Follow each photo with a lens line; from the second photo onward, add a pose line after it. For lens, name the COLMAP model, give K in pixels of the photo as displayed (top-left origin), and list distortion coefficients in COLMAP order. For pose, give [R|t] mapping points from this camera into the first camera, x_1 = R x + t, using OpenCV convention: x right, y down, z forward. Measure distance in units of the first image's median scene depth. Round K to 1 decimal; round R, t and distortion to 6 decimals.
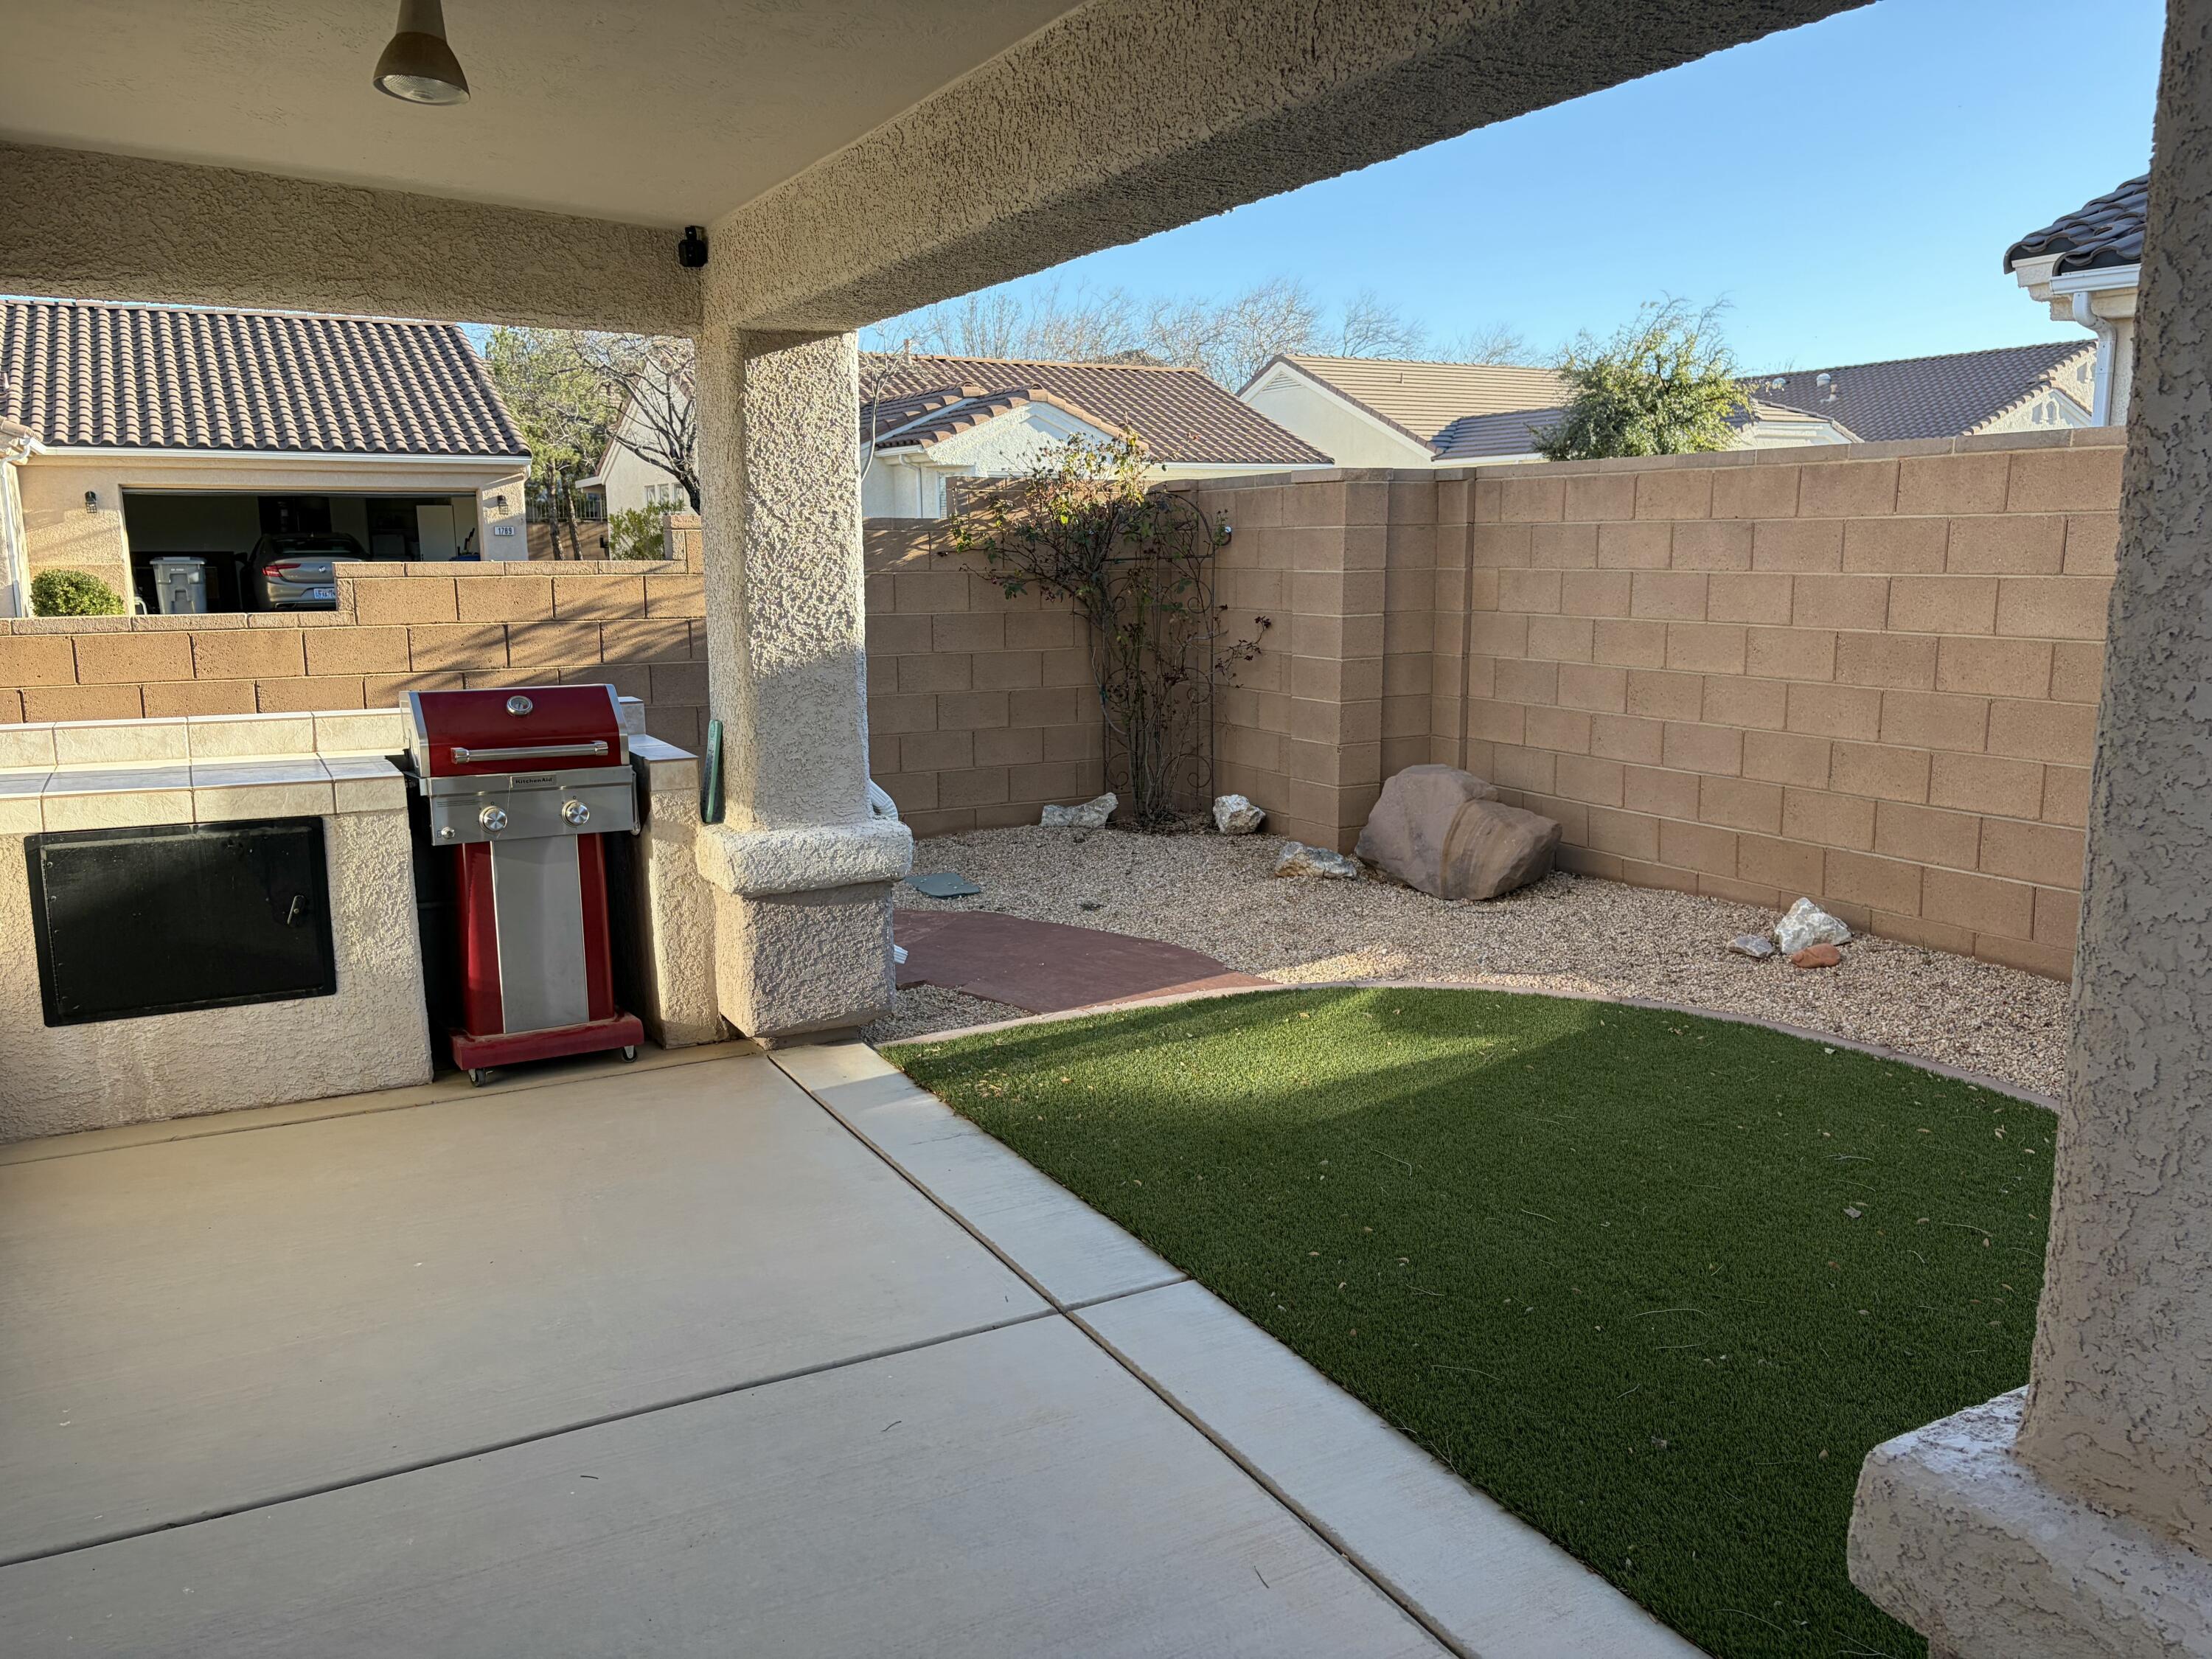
lens RADIAL K [[1642.4, 0, 1104.3], [0, 1642.4, 829.4], [0, 0, 1]] dist [0.038046, -0.029731]
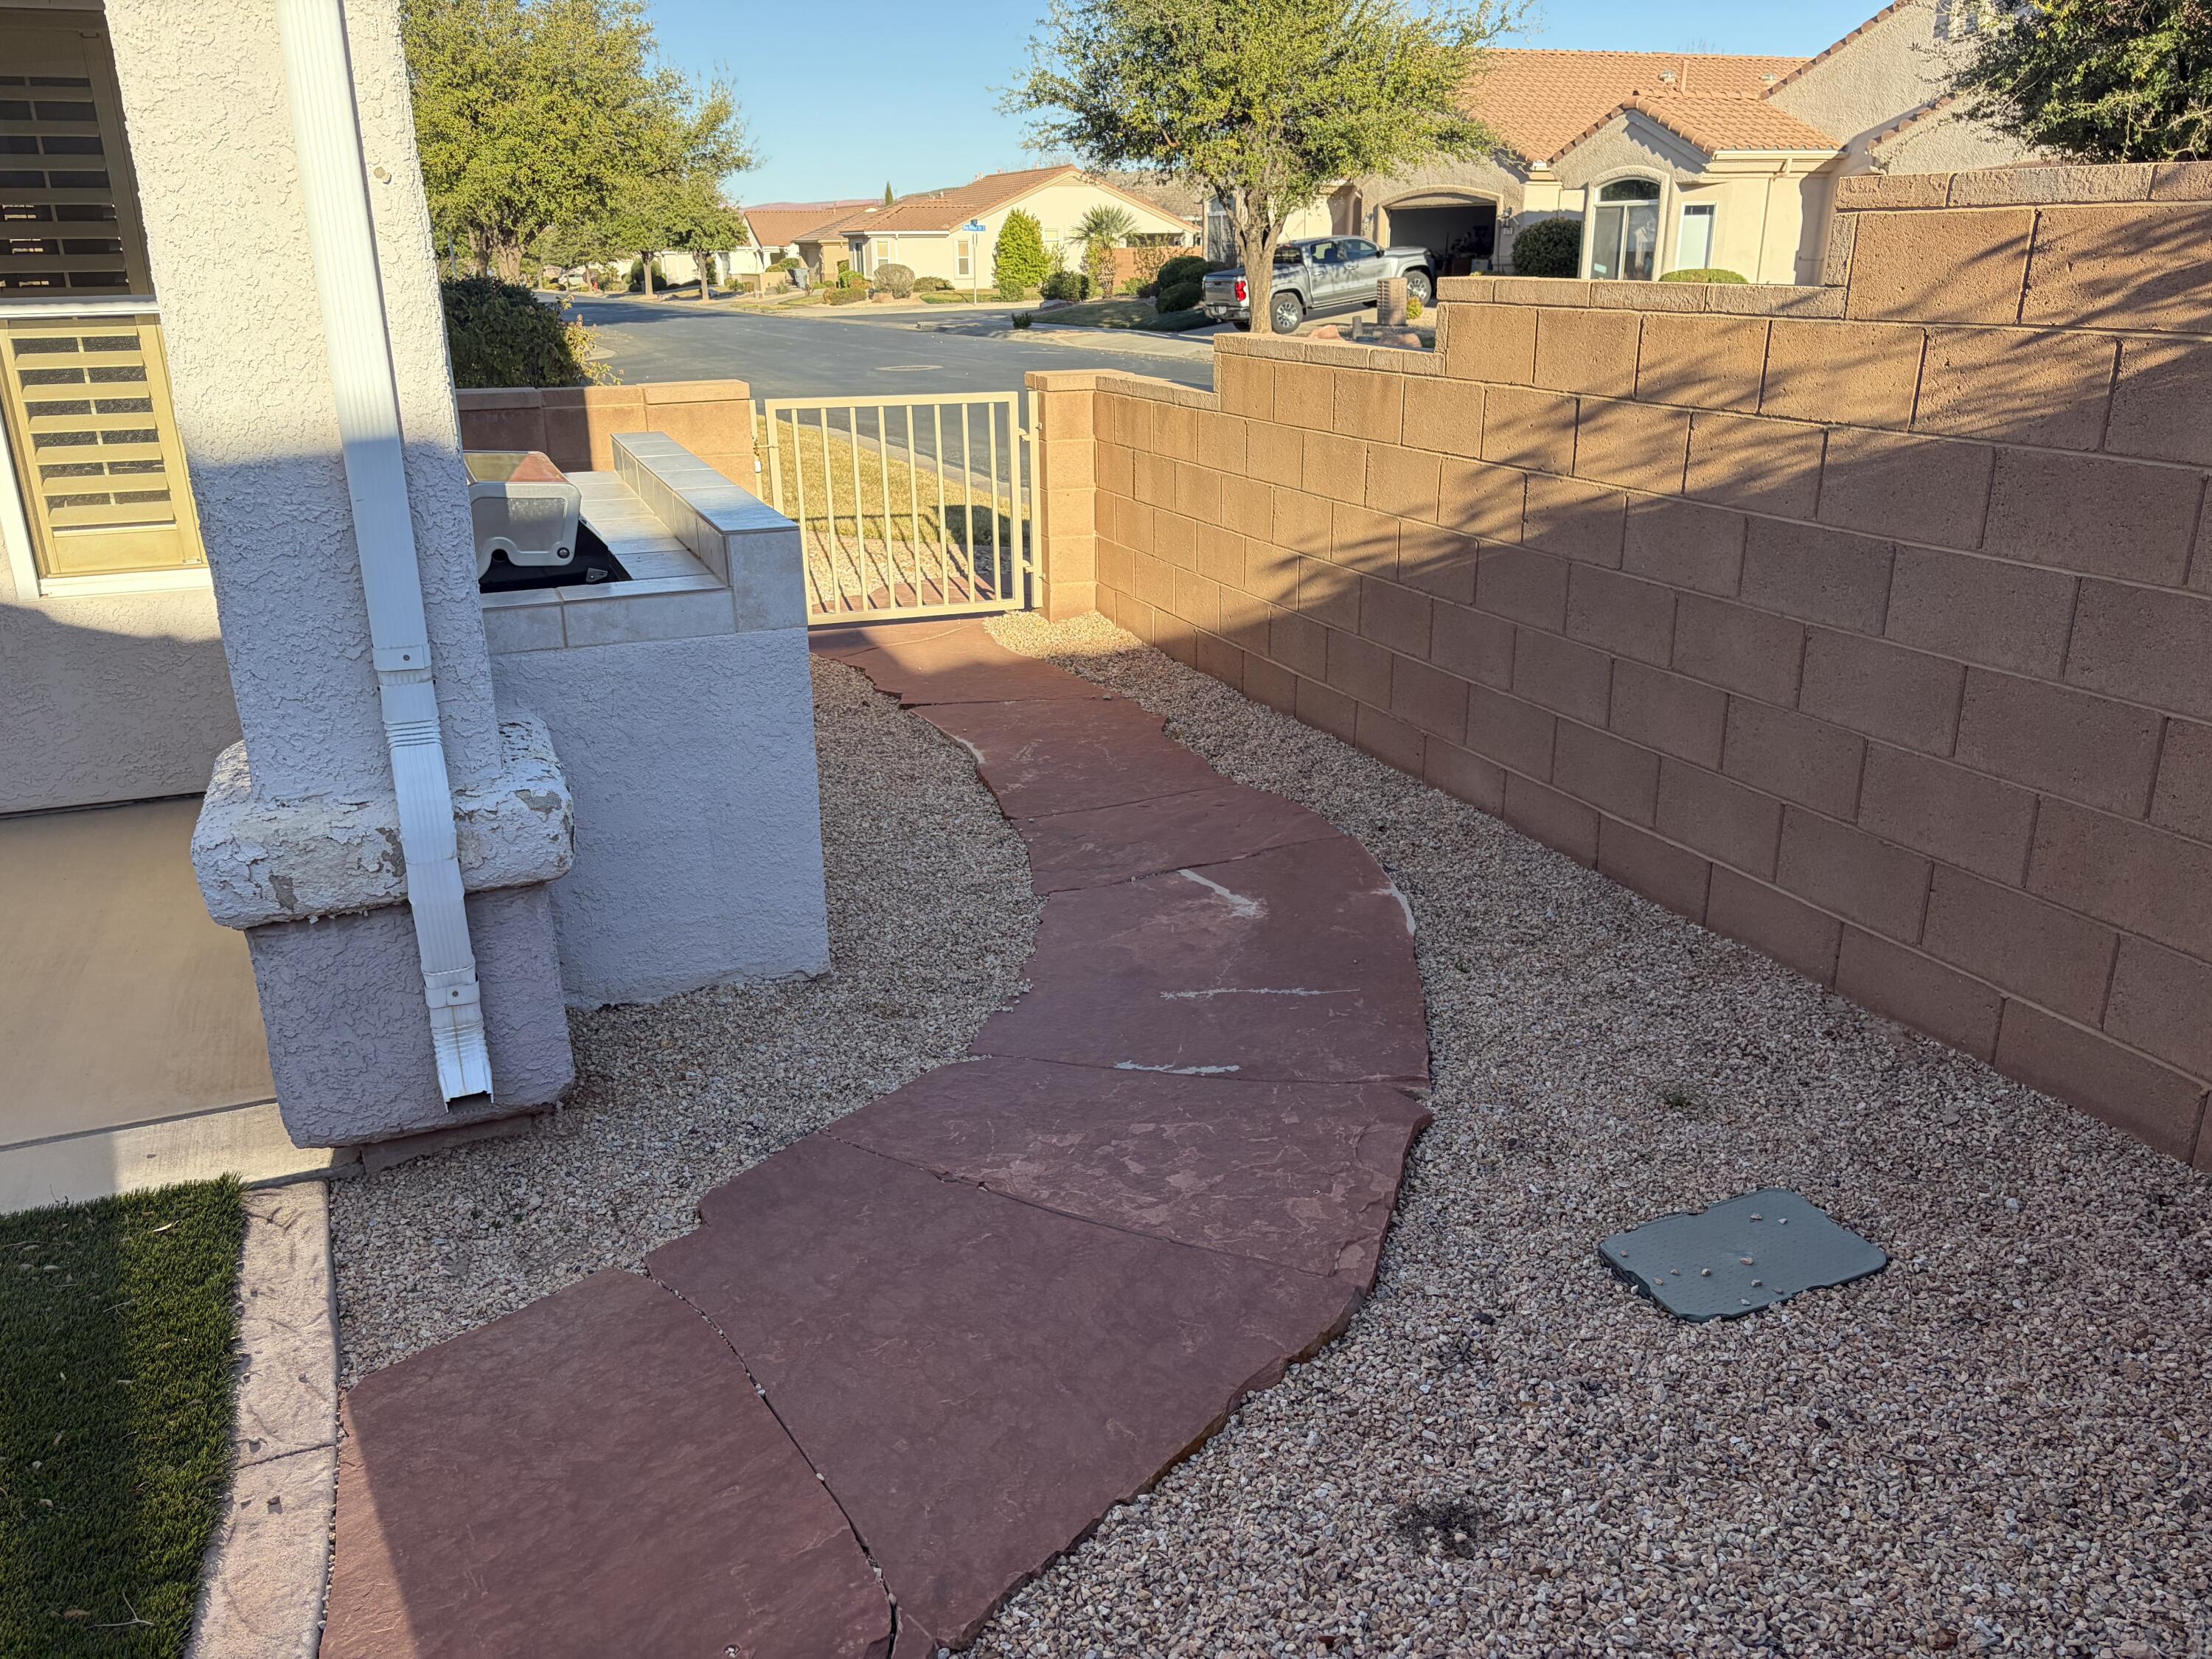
lens RADIAL K [[1642.4, 0, 1111.4], [0, 1642.4, 813.5], [0, 0, 1]] dist [0.038046, -0.029731]
pose [[-0.114678, 0.334993, -0.935216, 0.229108], [-0.150921, 0.924624, 0.349705, -0.163503], [0.981872, 0.181247, -0.055477, 0.890195]]
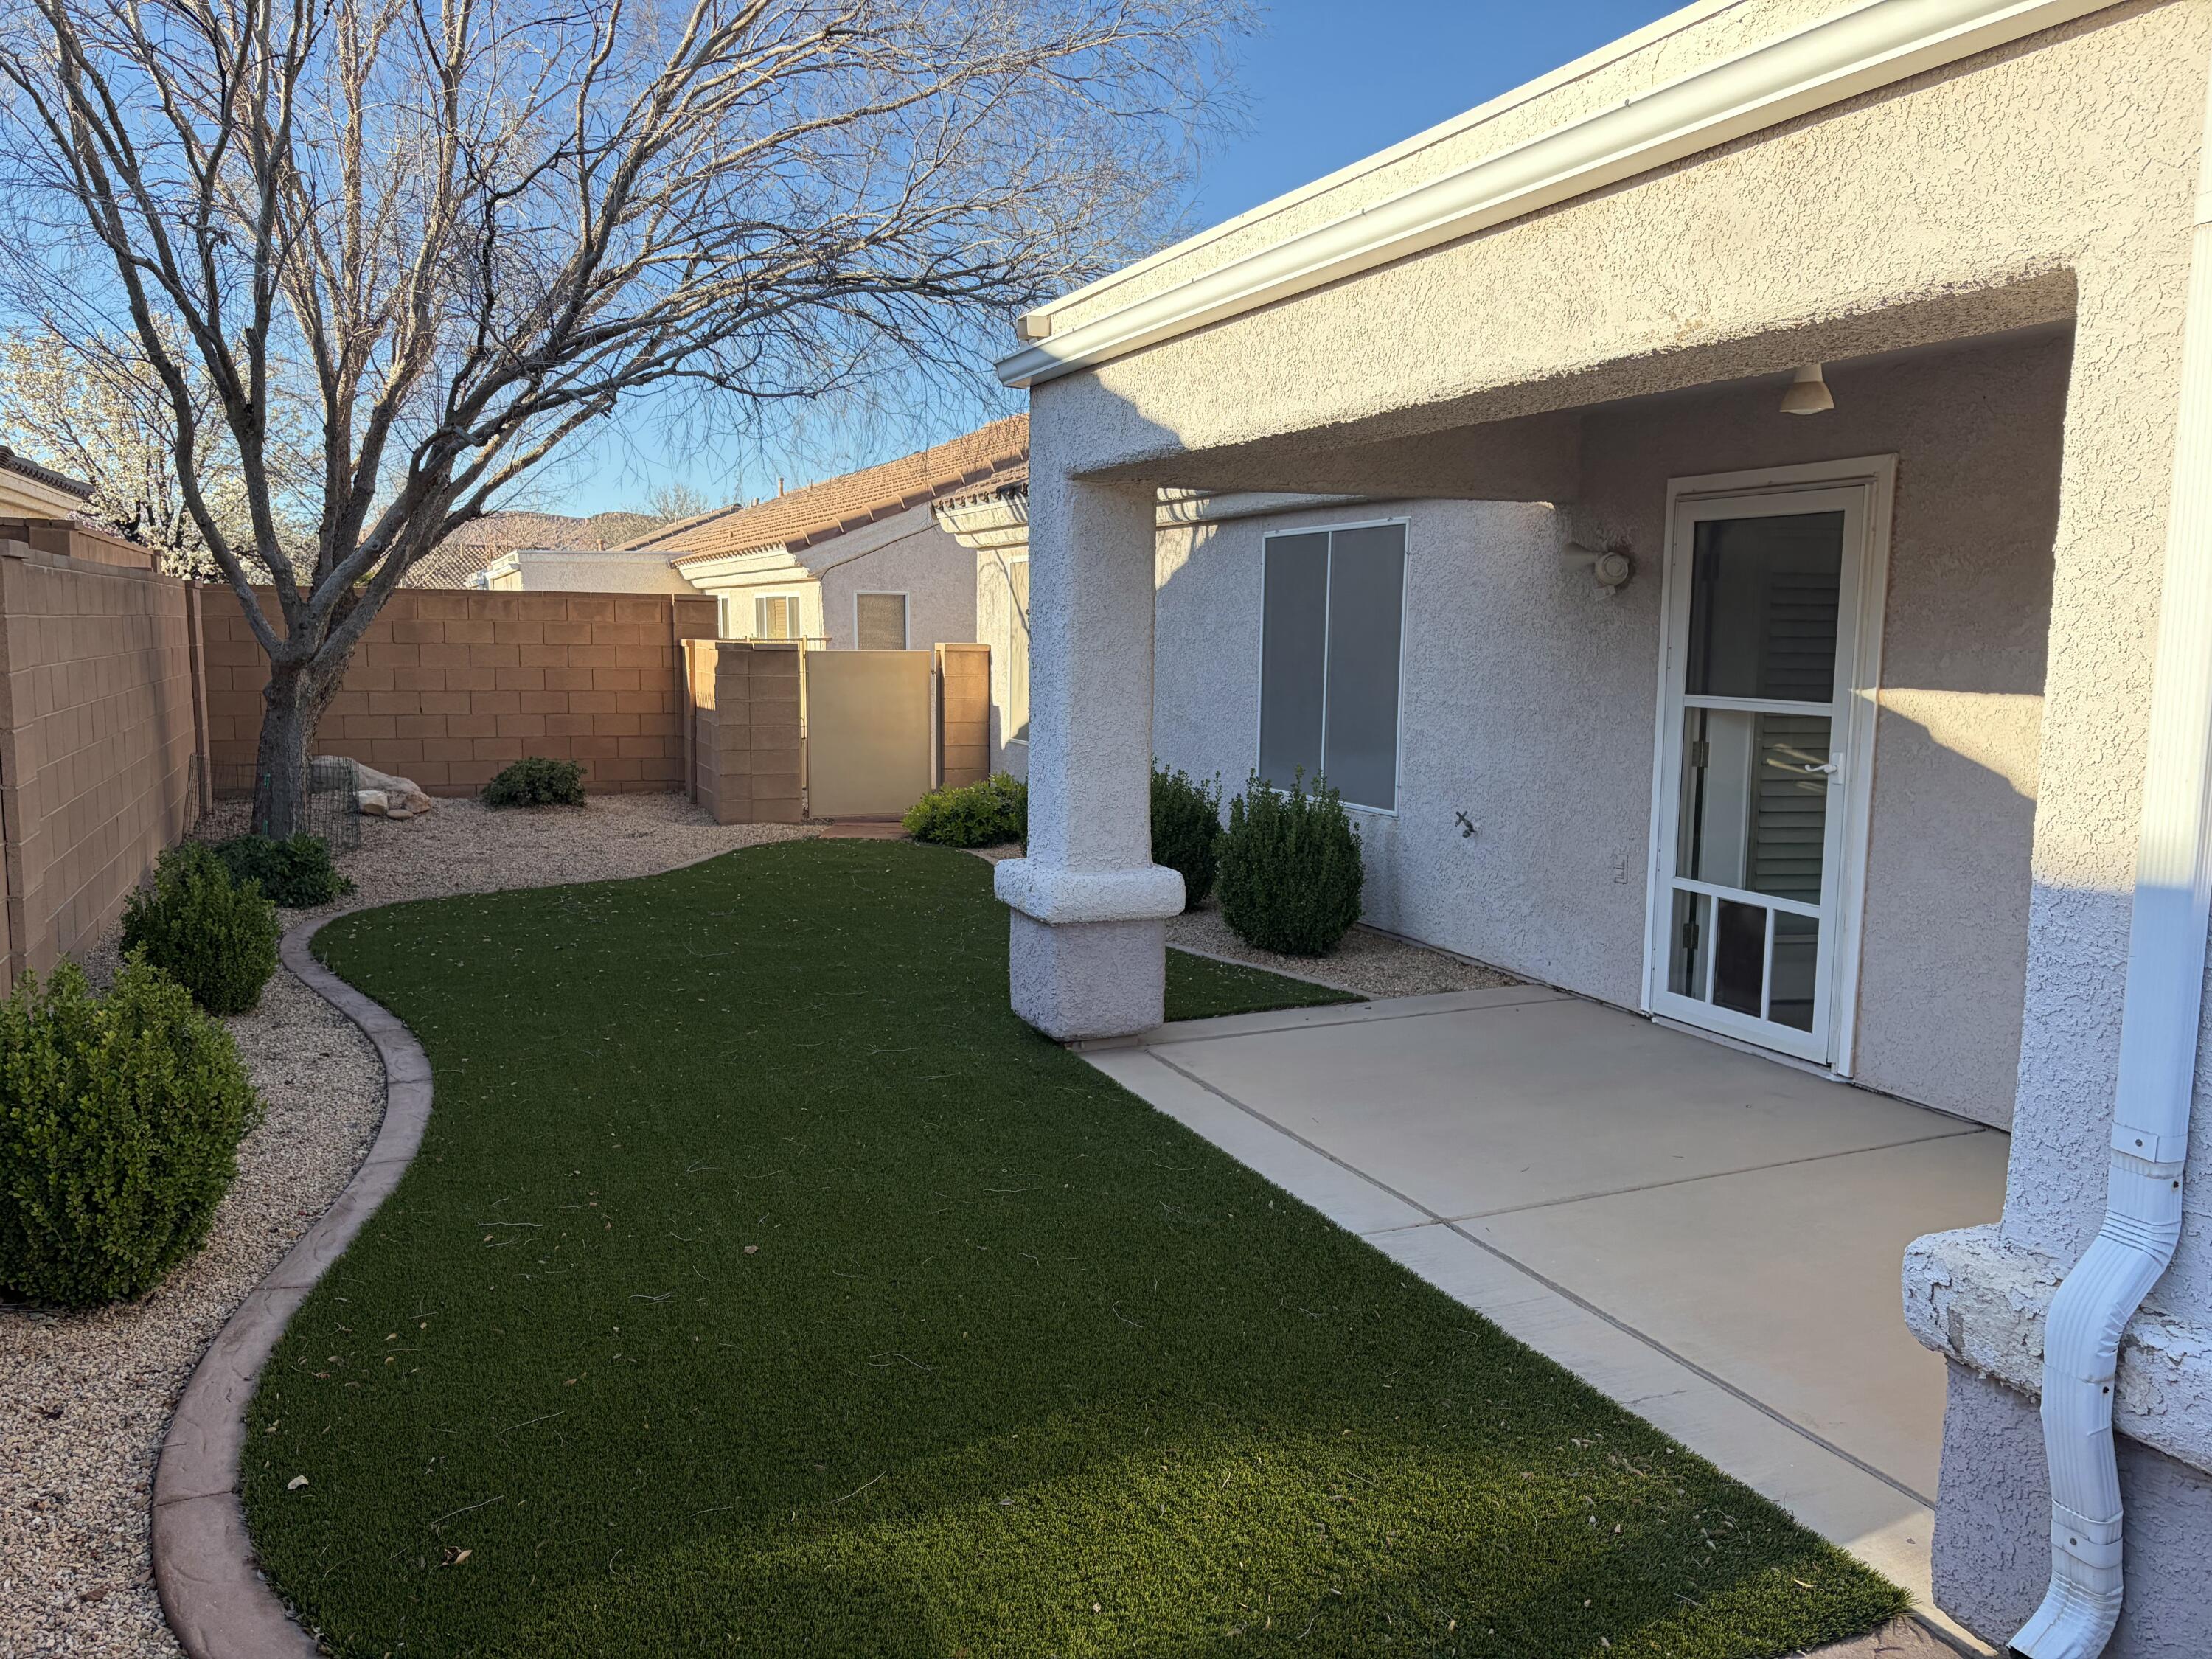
lens RADIAL K [[1642.4, 0, 1105.4], [0, 1642.4, 843.7], [0, 0, 1]] dist [0.038046, -0.029731]
pose [[-0.995899, -0.007093, 0.090192, 0.067821], [0.019191, 0.957674, 0.287215, -0.189386], [-0.088412, 0.287768, -0.953611, 1.002264]]
